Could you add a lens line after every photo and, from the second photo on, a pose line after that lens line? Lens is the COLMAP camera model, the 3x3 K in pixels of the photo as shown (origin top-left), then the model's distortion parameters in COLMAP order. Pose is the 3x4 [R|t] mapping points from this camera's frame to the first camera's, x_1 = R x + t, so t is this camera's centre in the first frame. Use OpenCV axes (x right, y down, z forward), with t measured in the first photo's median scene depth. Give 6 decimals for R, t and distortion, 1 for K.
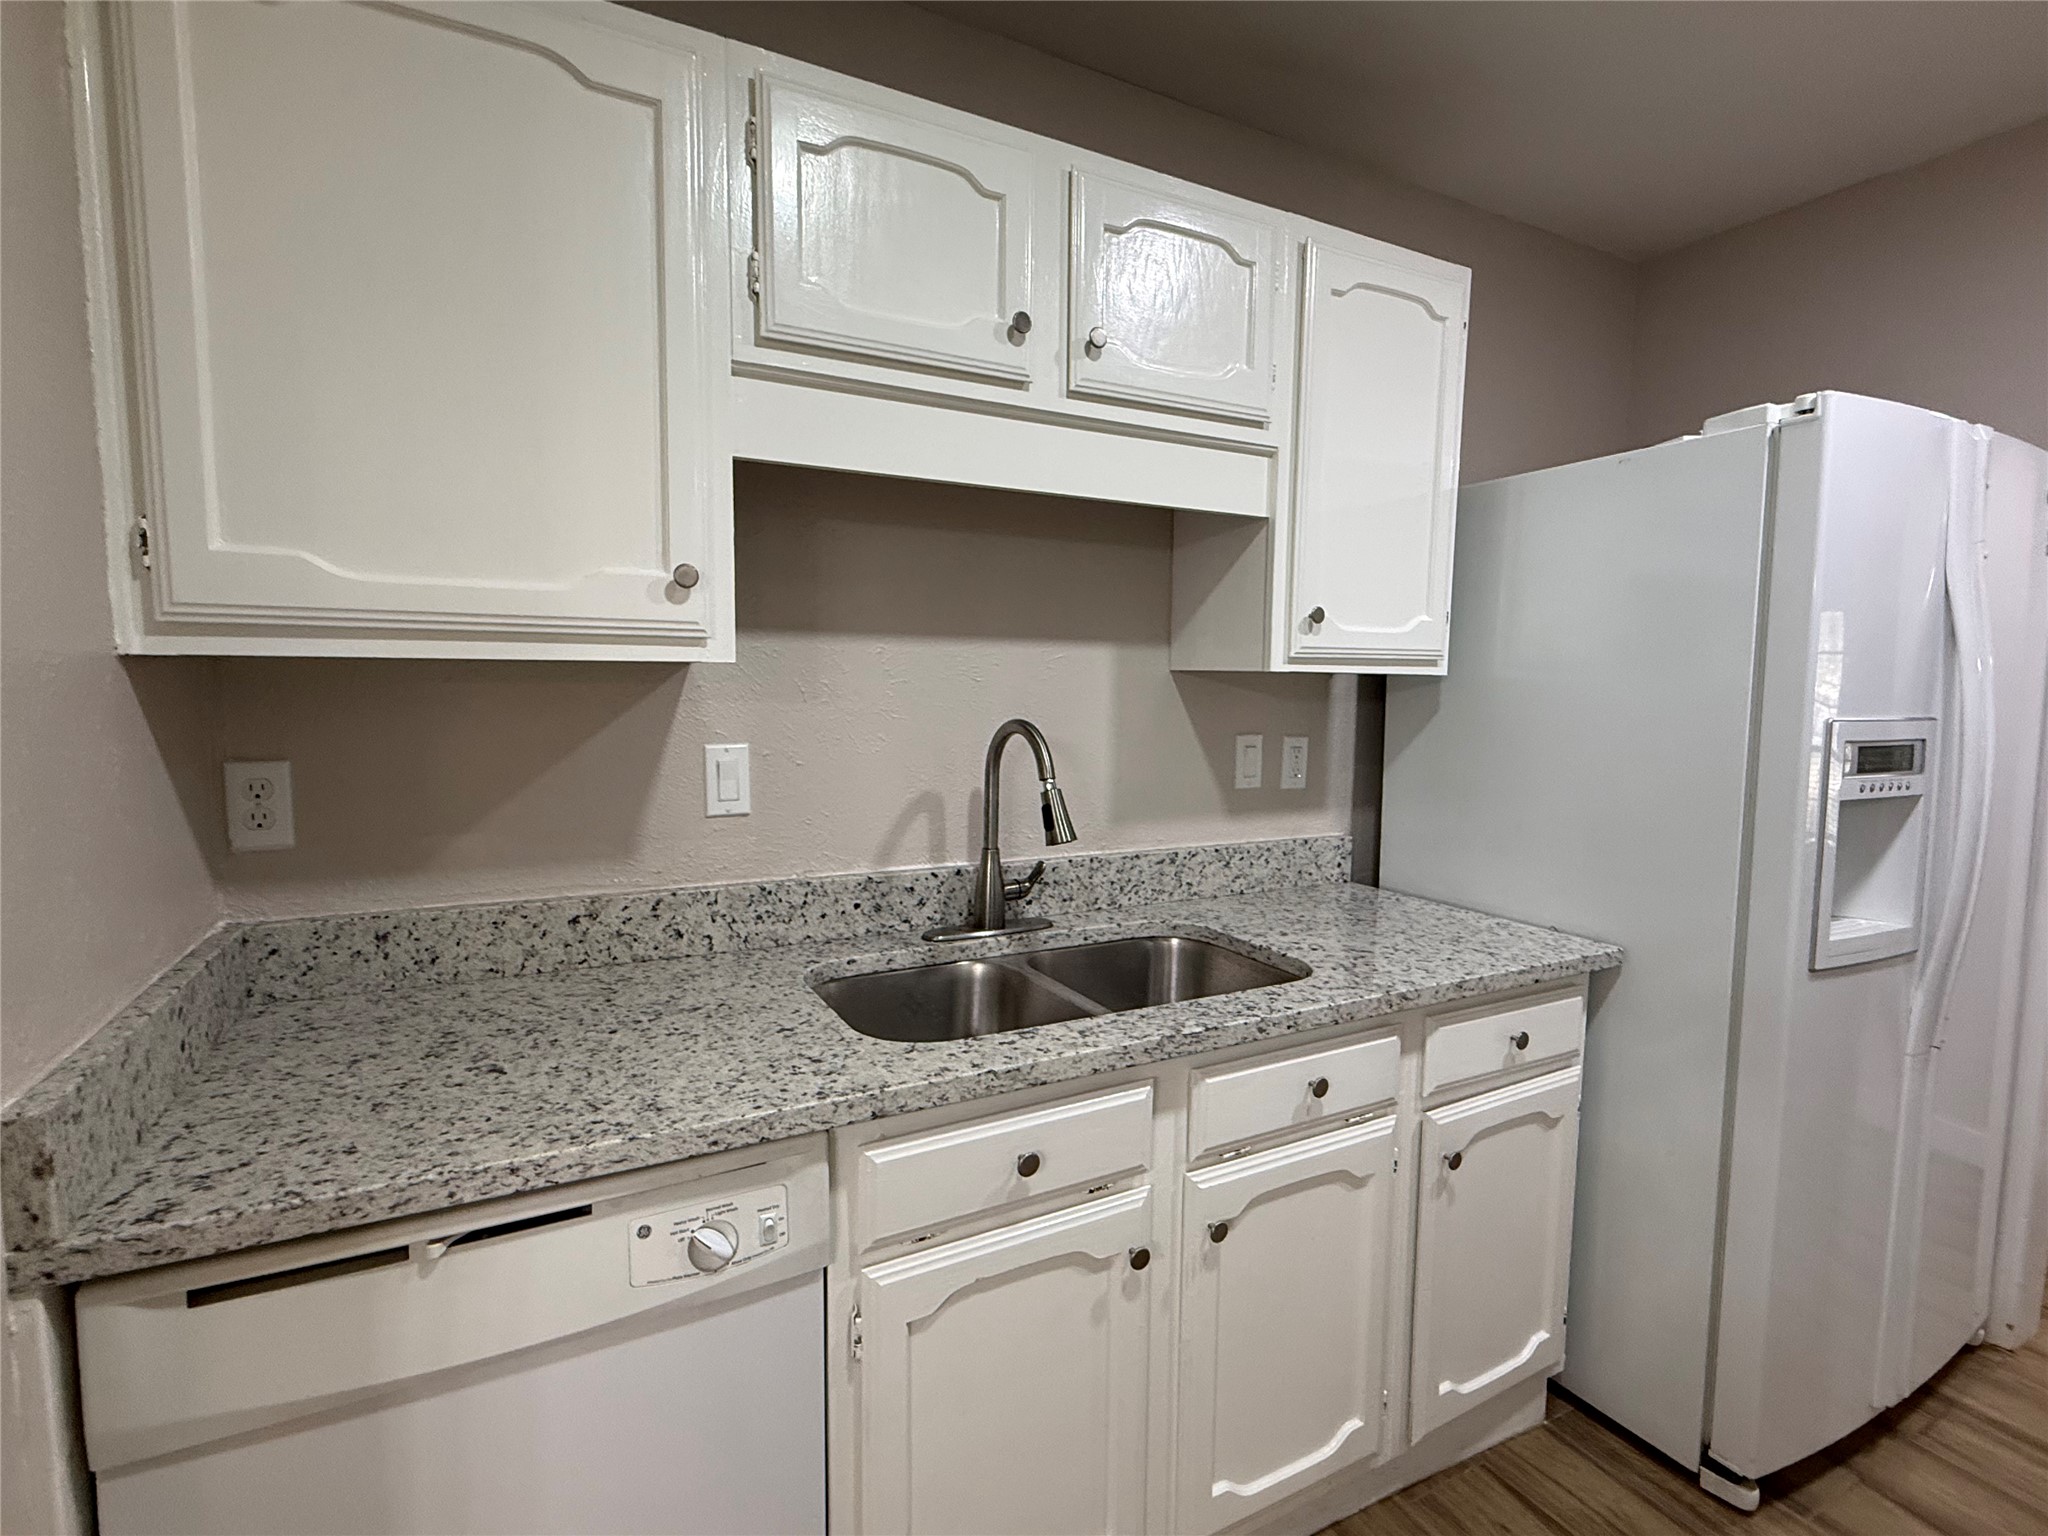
lens RADIAL K [[977.1, 0, 1029.5], [0, 977.1, 772.6], [0, 0, 1]] dist [-0.000755, 0.000265]
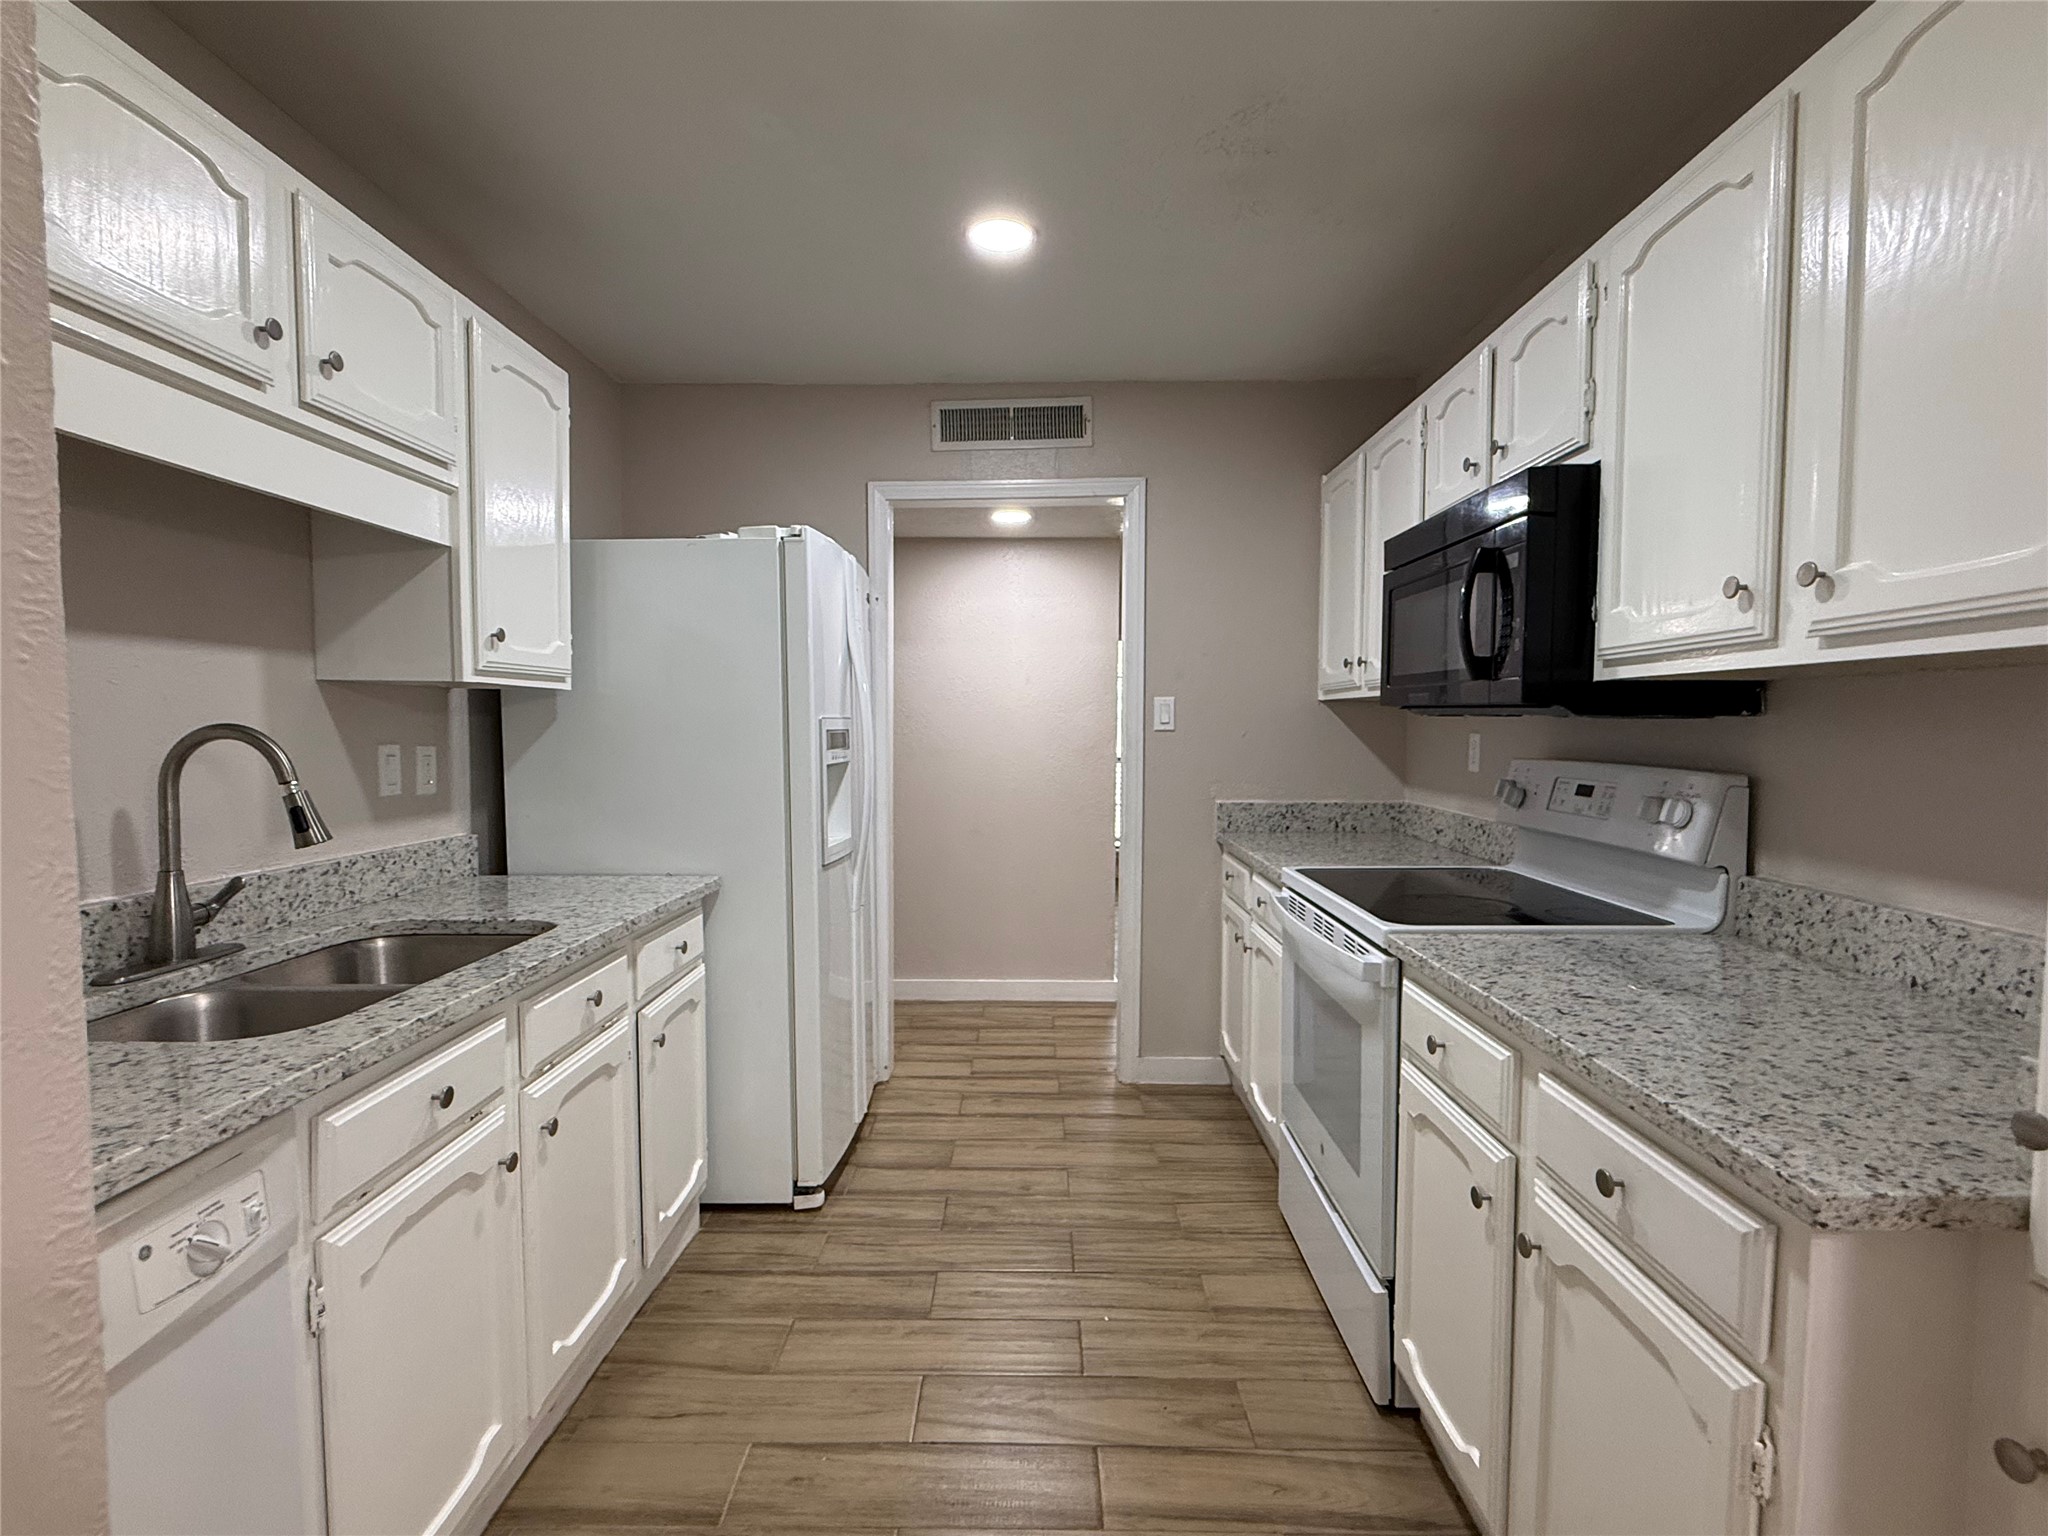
lens RADIAL K [[977.1, 0, 1017.7], [0, 977.1, 777.7], [0, 0, 1]] dist [-0.000755, 0.000265]
pose [[0.488288, -0.058588, 0.870714, -0.456703], [0.085226, 0.996176, 0.019236, 0.043569], [-0.868511, 0.064815, 0.491414, -0.121198]]
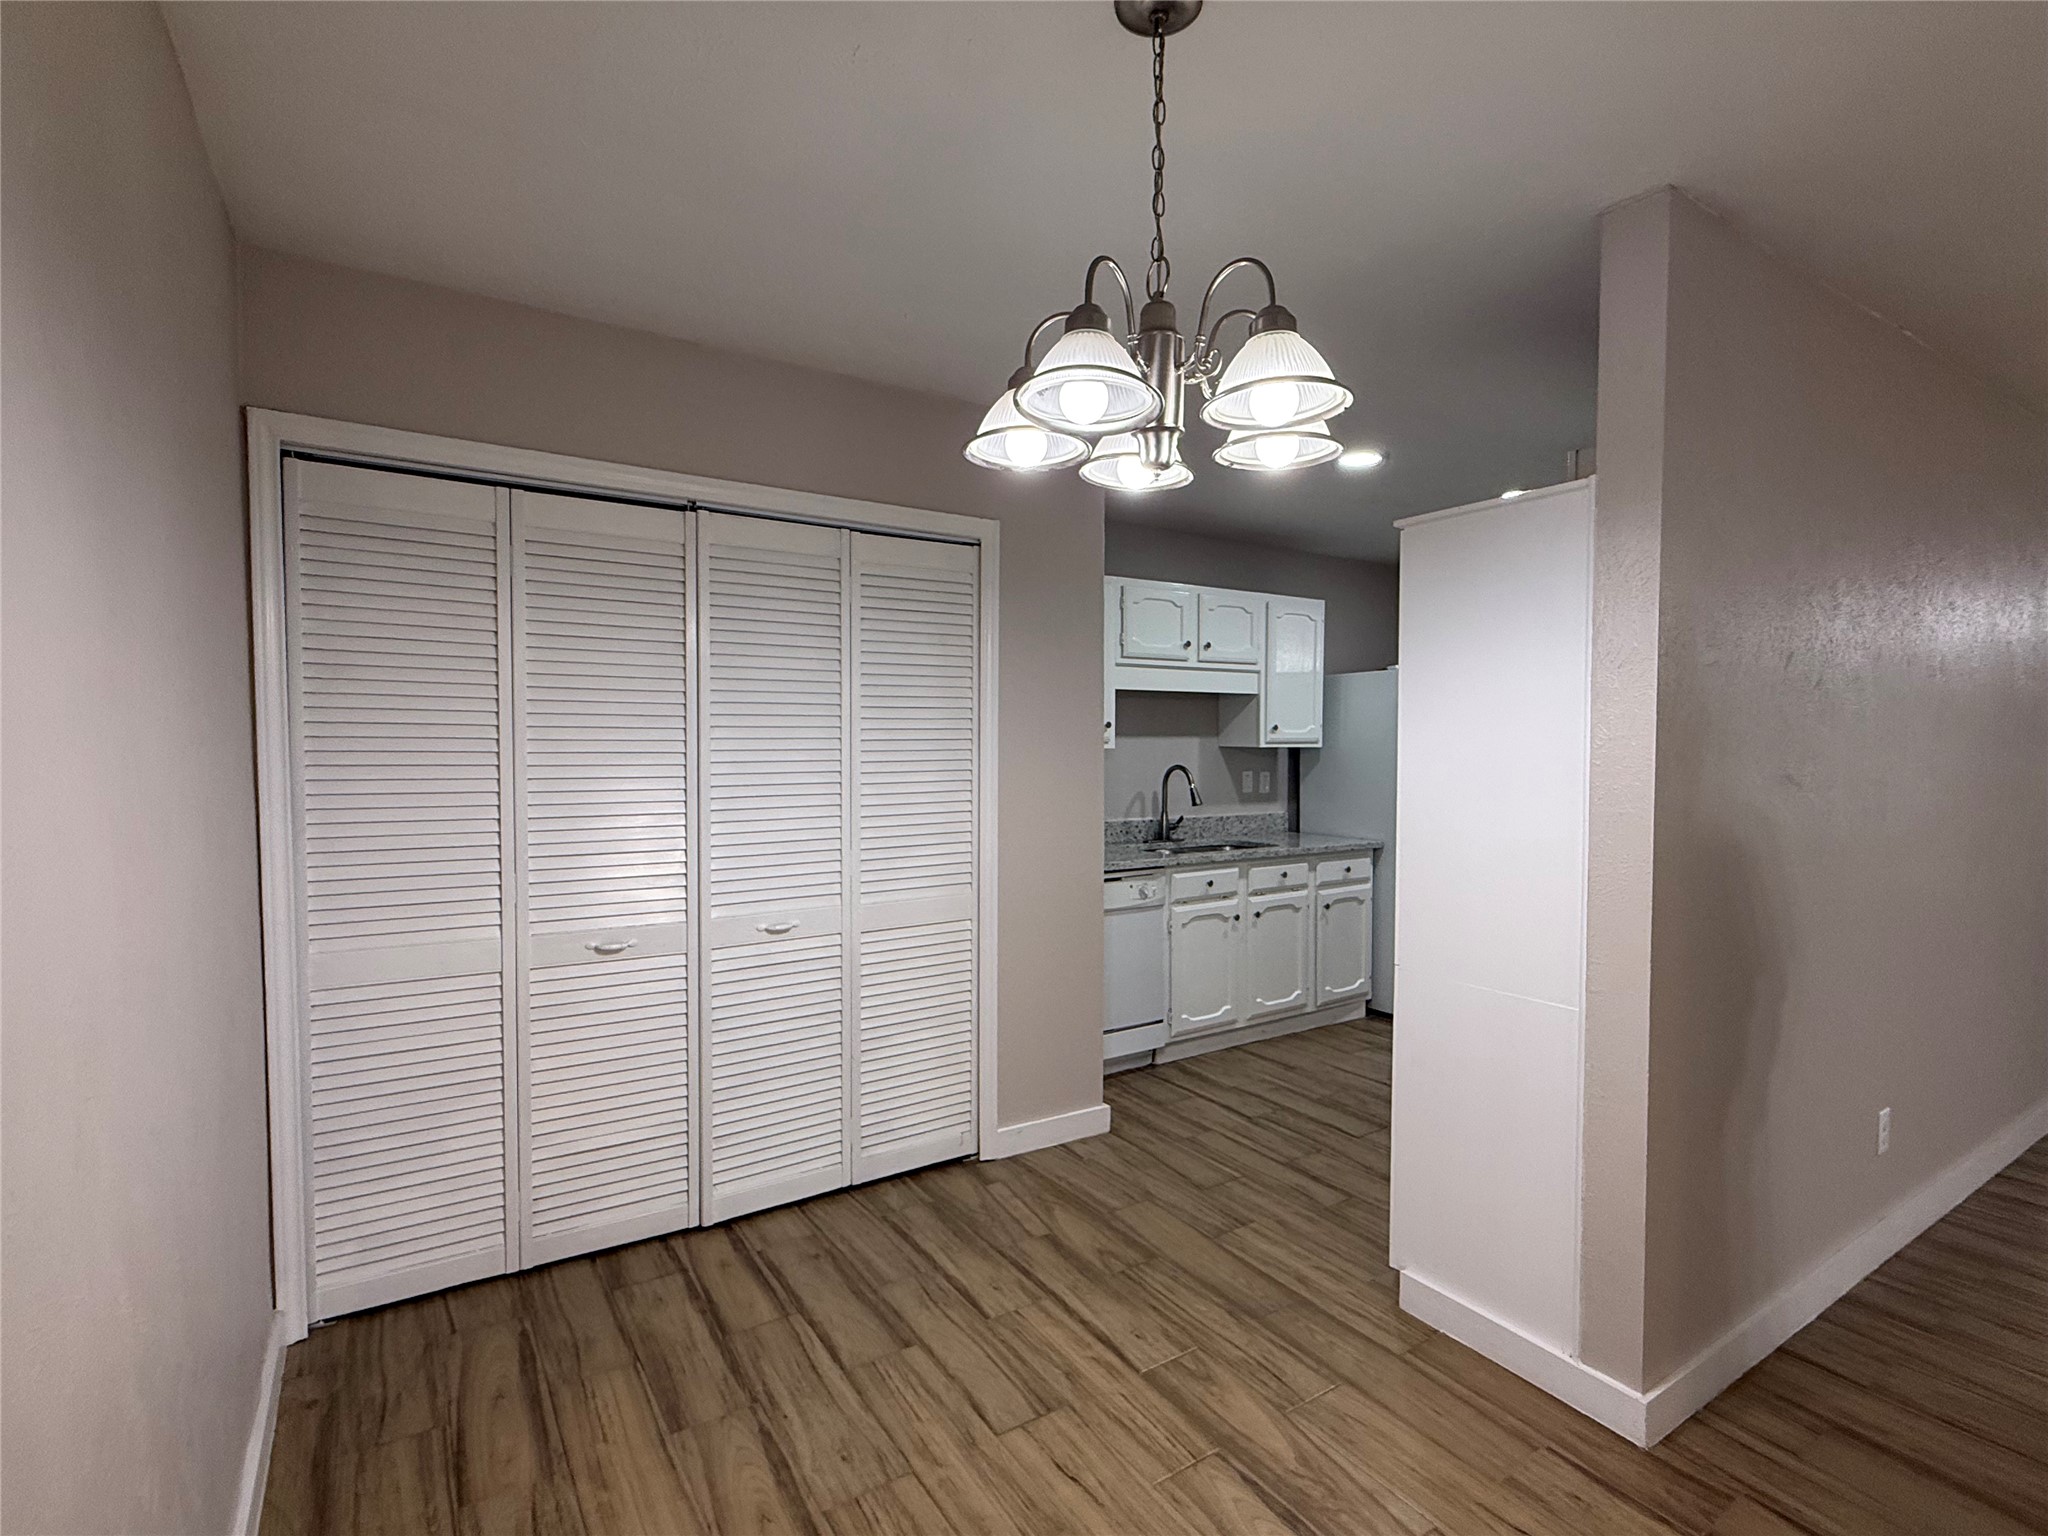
lens RADIAL K [[977.1, 0, 1021.9], [0, 977.1, 775.4], [0, 0, 1]] dist [-0.000755, 0.000265]
pose [[0.997213, -0.015793, 0.072923, -0.685329], [0.020149, 0.998031, -0.059401, 0.139852], [-0.071841, 0.060705, 0.995567, -1.864027]]
